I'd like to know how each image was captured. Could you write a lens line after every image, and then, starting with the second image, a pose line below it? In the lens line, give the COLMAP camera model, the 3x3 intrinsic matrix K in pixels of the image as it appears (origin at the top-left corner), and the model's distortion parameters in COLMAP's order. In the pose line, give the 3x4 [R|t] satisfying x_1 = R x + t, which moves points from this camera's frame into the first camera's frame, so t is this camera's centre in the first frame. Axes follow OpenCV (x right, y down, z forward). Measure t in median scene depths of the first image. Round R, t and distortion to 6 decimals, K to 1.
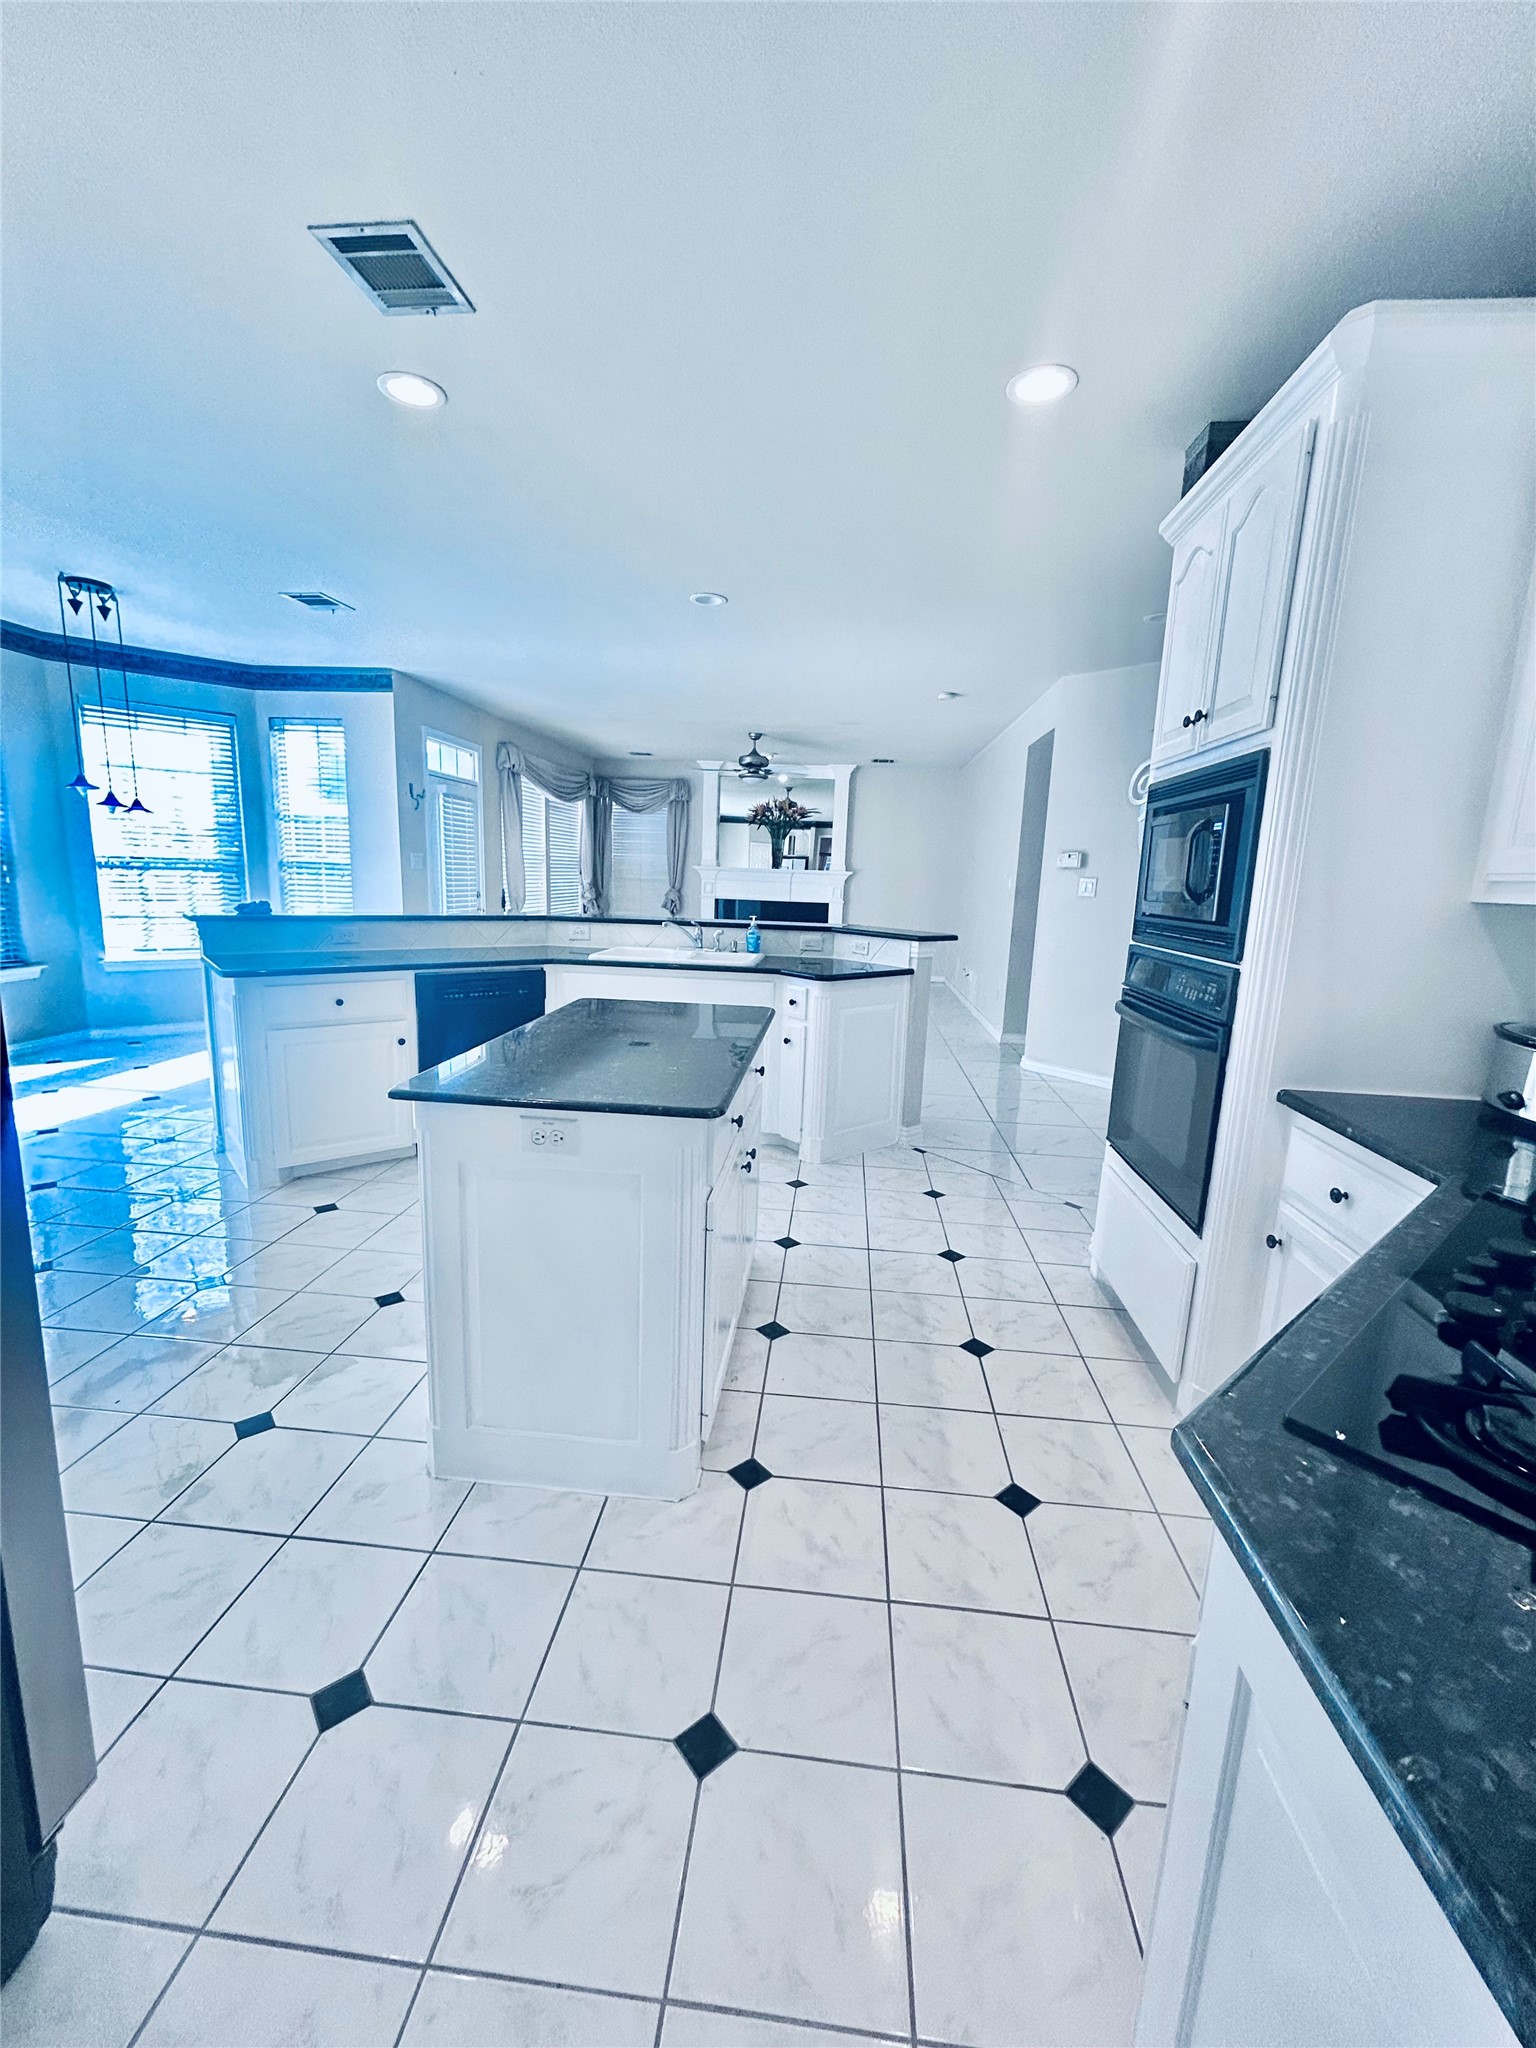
lens RADIAL K [[829.3, 0, 770.7], [0, 829.3, 1023.8], [0, 0, 1]] dist [0.002109, 0.000145]
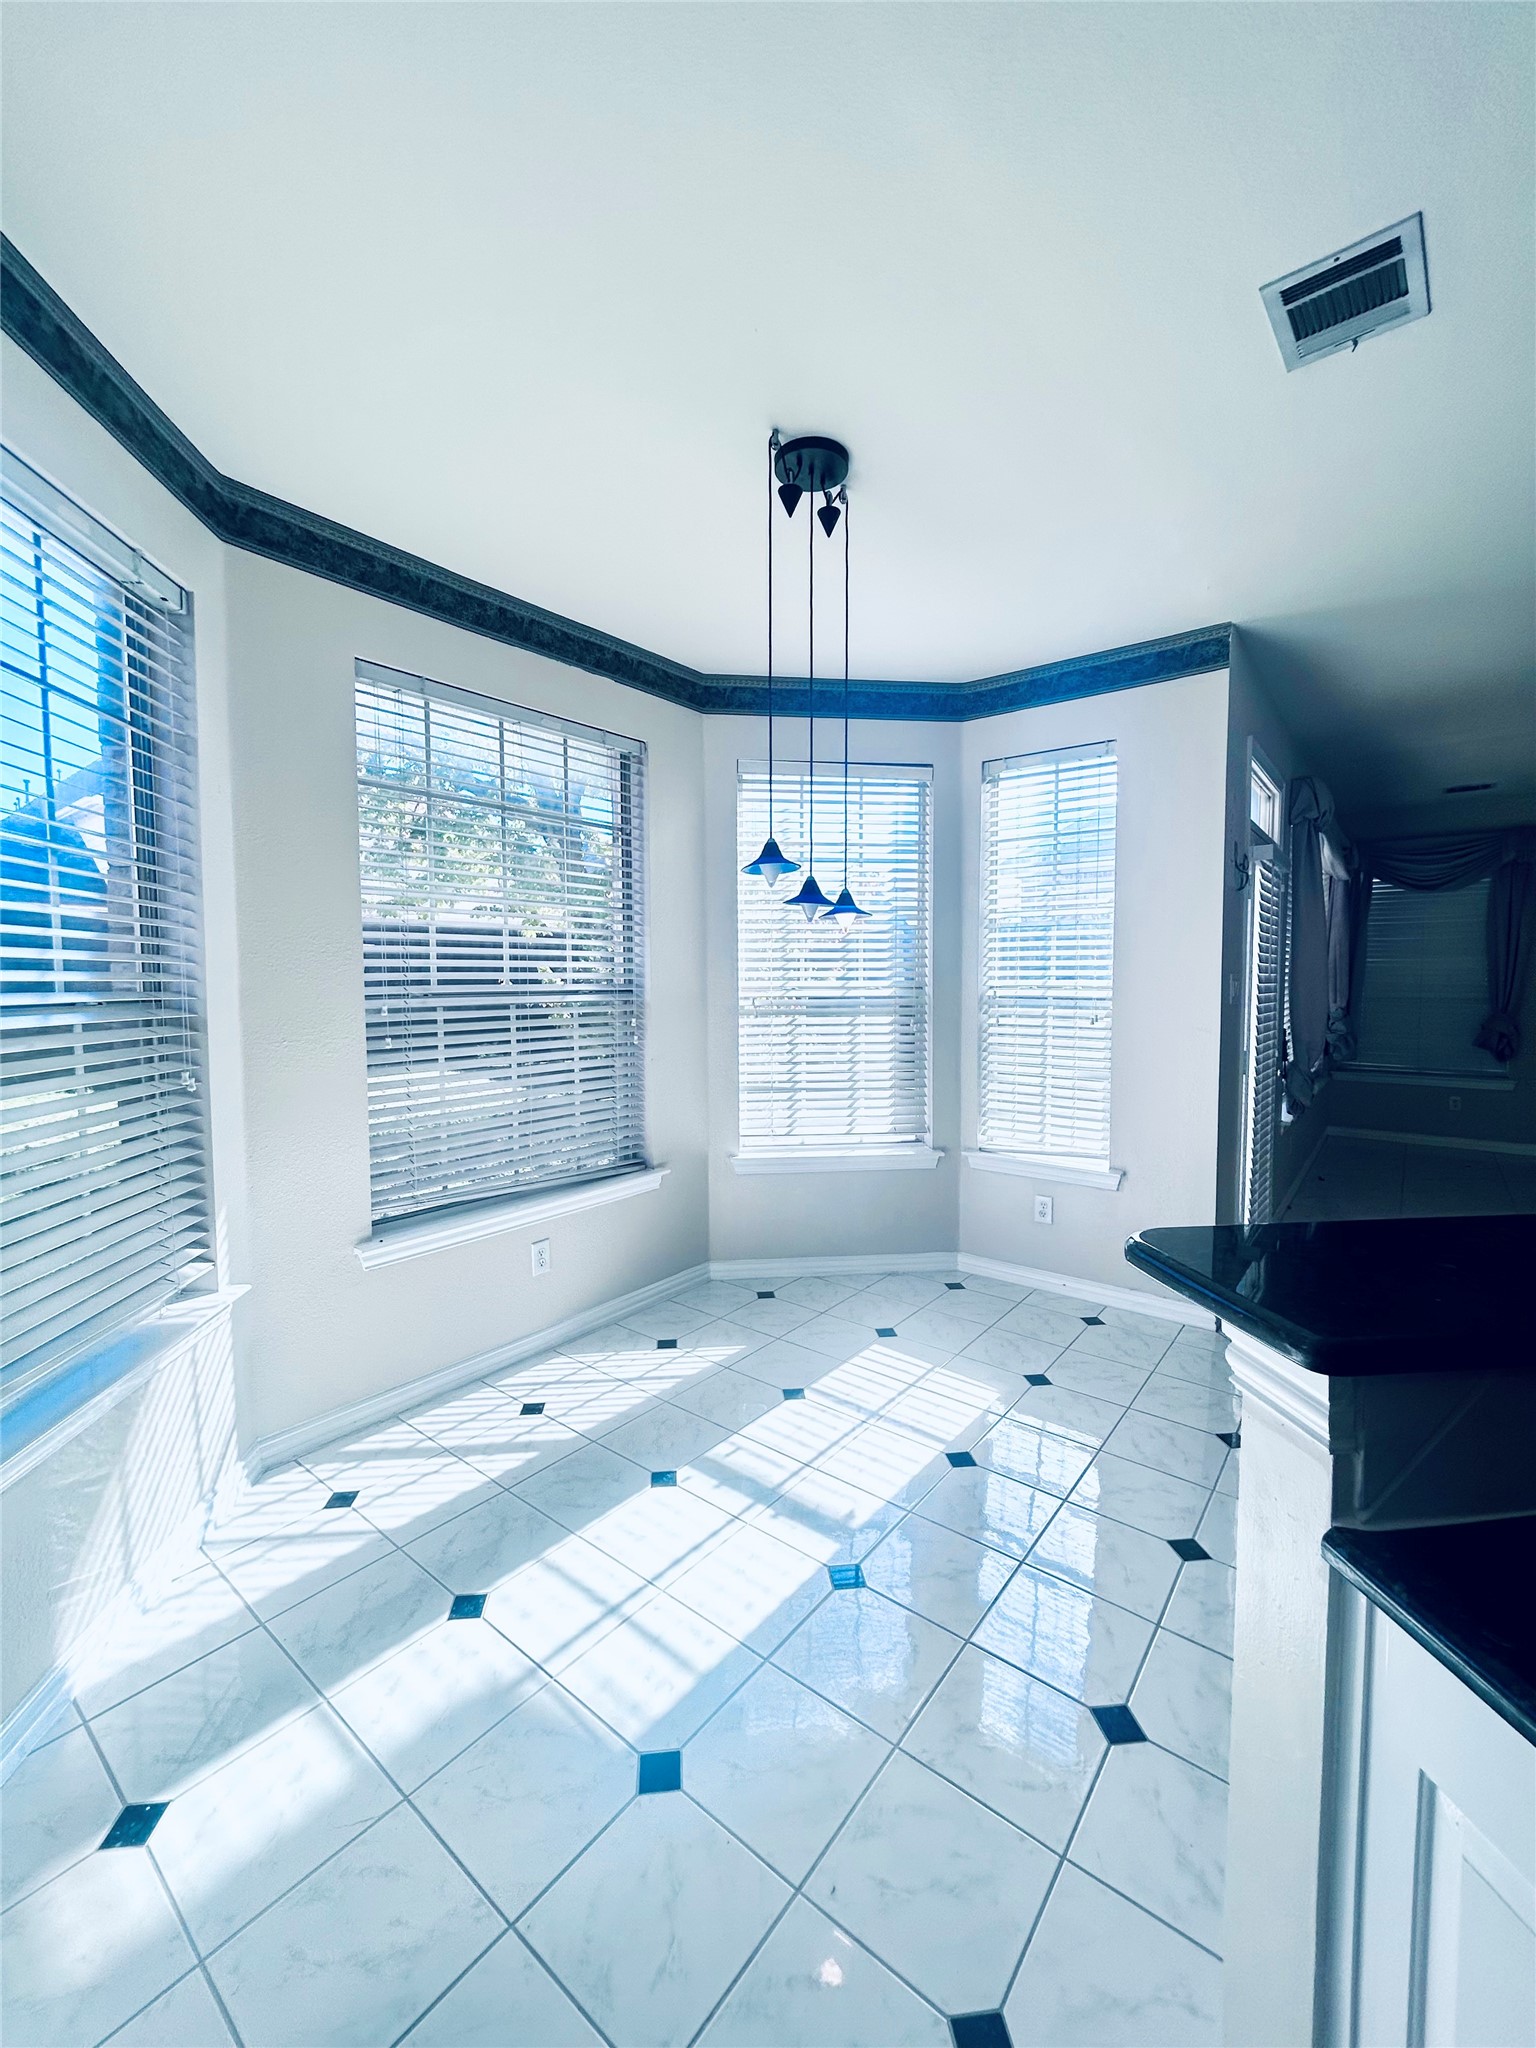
lens RADIAL K [[829.3, 0, 764.7], [0, 829.3, 1023.7], [0, 0, 1]] dist [0.002109, 0.000145]
pose [[0.836590, -0.003740, -0.547817, -0.430541], [-0.068668, 0.991374, -0.111632, -0.107619], [0.543510, 0.131008, 0.829117, 0.464405]]
